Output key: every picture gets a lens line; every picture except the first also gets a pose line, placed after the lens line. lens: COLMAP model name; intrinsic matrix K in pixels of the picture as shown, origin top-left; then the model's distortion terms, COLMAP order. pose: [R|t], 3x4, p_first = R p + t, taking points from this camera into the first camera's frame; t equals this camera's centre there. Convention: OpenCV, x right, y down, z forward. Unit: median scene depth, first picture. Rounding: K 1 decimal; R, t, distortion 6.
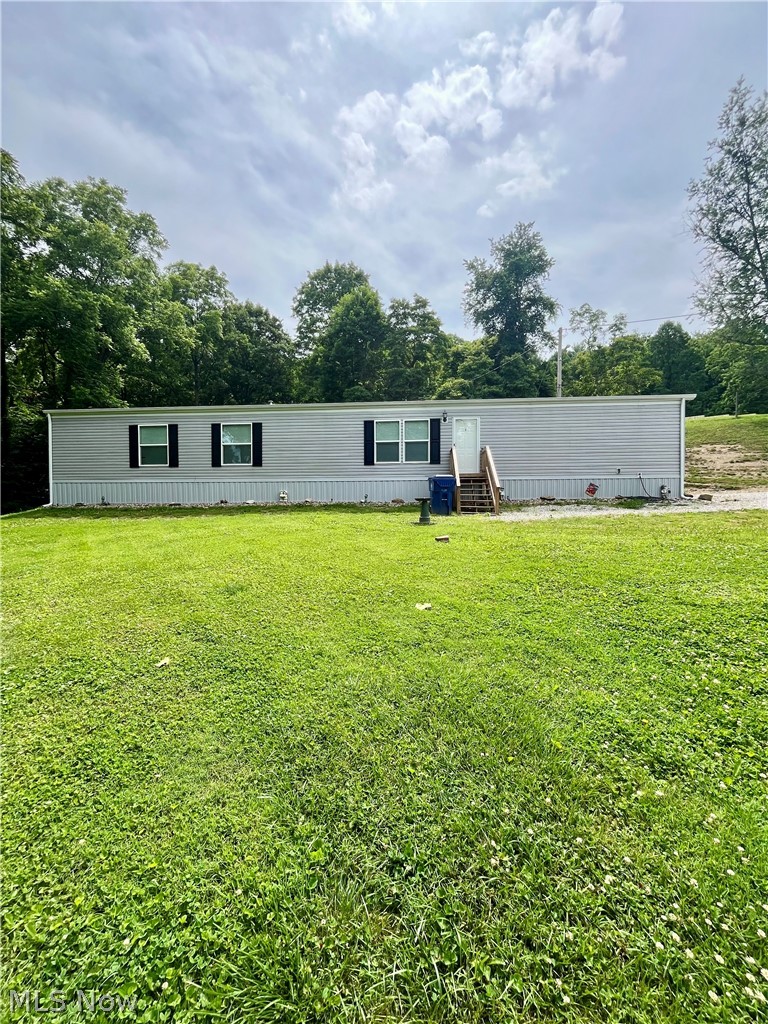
lens RADIAL K [[415.6, 0, 380.1], [0, 415.6, 510.2], [0, 0, 1]] dist [-0.003114, 0.000374]
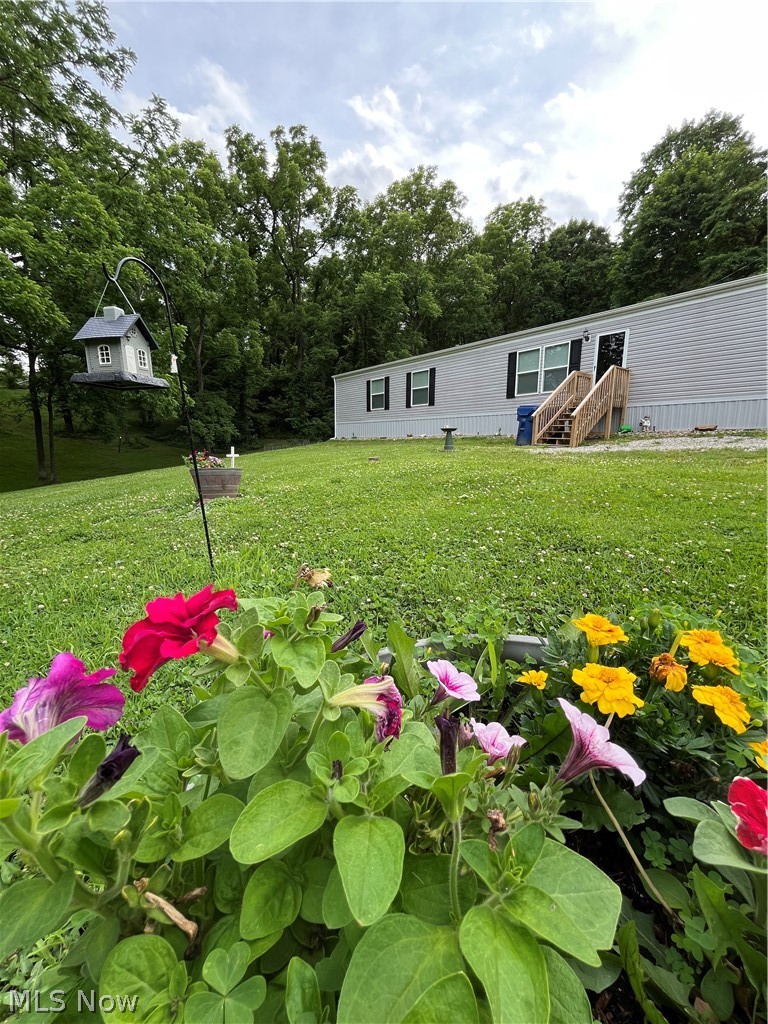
lens RADIAL K [[415.6, 0, 383.6], [0, 415.6, 509.4], [0, 0, 1]] dist [-0.003114, 0.000374]
pose [[0.676220, 0.123562, -0.726264, 0.518060], [-0.019617, 0.988505, 0.149912, 0.013869], [0.736439, -0.087126, 0.670871, 0.061992]]
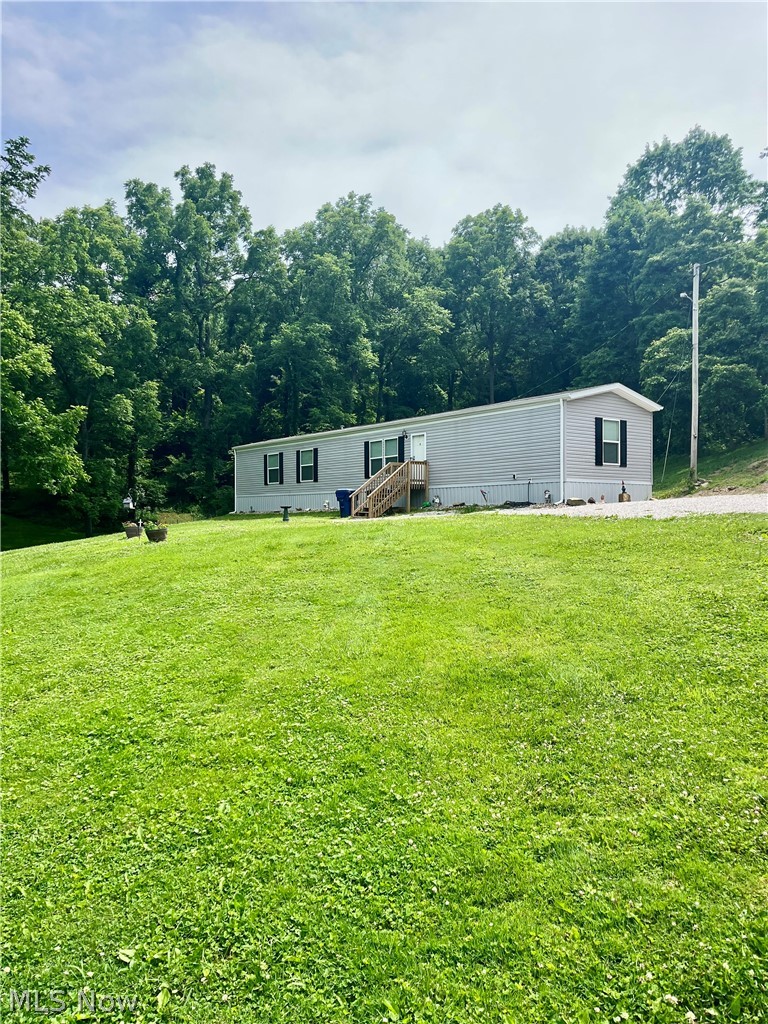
lens RADIAL K [[775.5, 0, 393.0], [0, 775.5, 520.9], [0, 0, 1]] dist [0.029065, -0.009505]
pose [[0.684333, 0.003418, -0.729161, 1.603152], [-0.007896, 0.999965, -0.002723, 0.019351], [0.729127, 0.007621, 0.684336, -0.462309]]
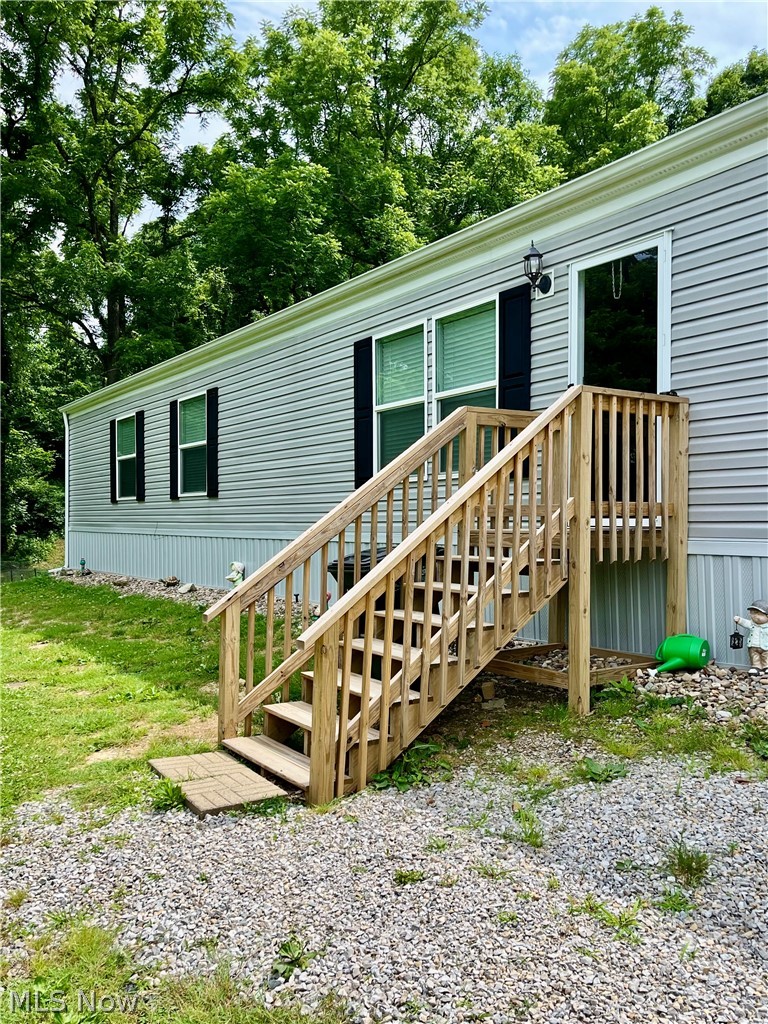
lens RADIAL K [[875.1, 0, 374.6], [0, 875.1, 515.3], [0, 0, 1]] dist [0.005860, -0.021264]
pose [[0.619810, -0.004122, -0.784741, 0.451091], [-0.012840, 0.999799, -0.015392, -0.078328], [0.784647, 0.019616, 0.619632, 0.599274]]
